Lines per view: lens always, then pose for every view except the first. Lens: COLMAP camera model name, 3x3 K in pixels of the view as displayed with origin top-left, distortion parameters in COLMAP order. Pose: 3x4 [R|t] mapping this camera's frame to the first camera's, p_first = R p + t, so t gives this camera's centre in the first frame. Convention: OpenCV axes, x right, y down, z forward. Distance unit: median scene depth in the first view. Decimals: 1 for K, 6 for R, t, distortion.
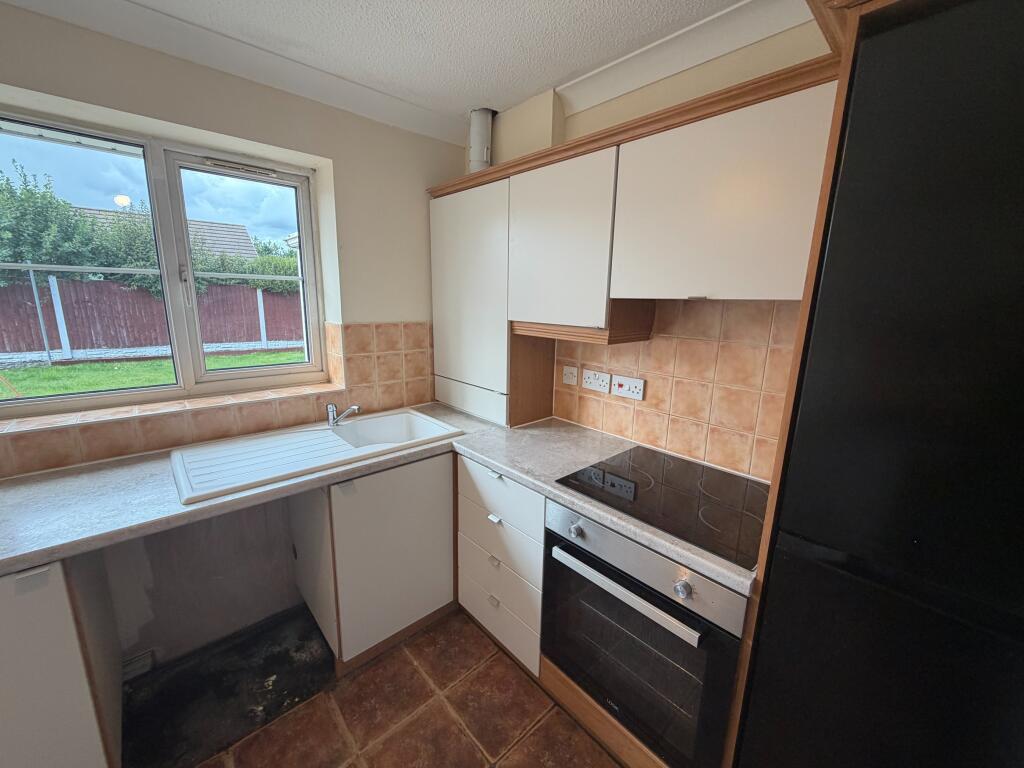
lens RADIAL K [[411.6, 0, 508.2], [0, 411.6, 382.3], [0, 0, 1]] dist [0.004028, 0.000647]
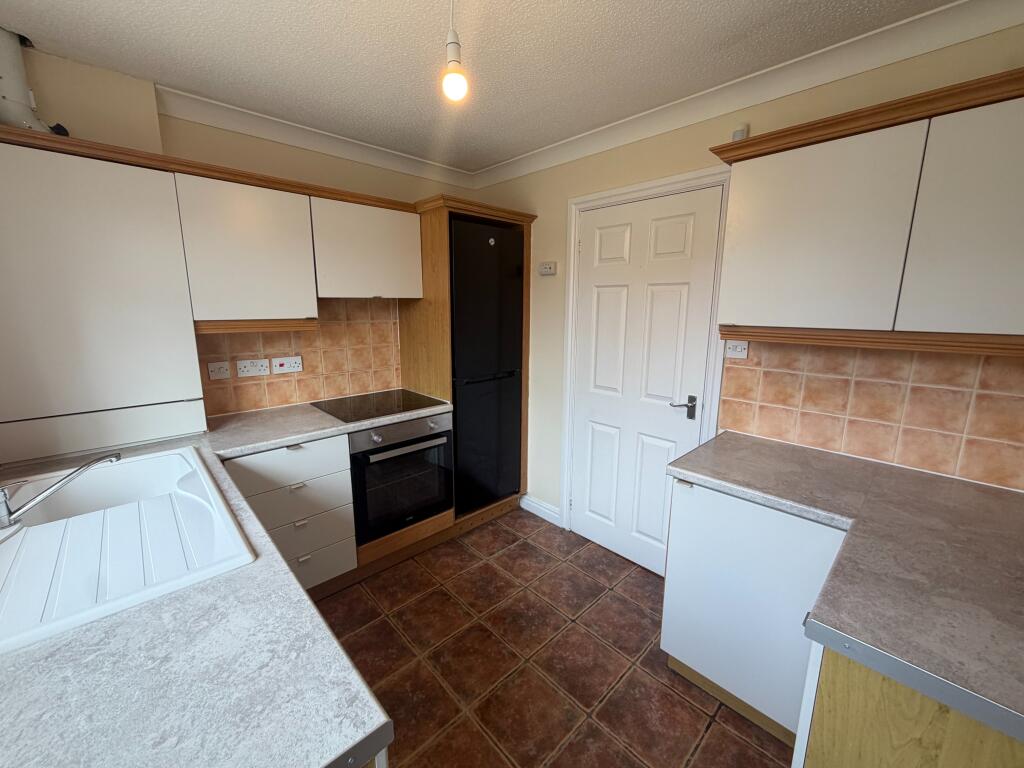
lens RADIAL K [[411.6, 0, 509.7], [0, 411.6, 381.5], [0, 0, 1]] dist [0.004028, 0.000647]
pose [[-0.038655, -0.204599, 0.978082, -1.082034], [0.195883, 0.958271, 0.208196, -0.075264], [-0.979865, 0.199638, 0.003036, 0.327653]]
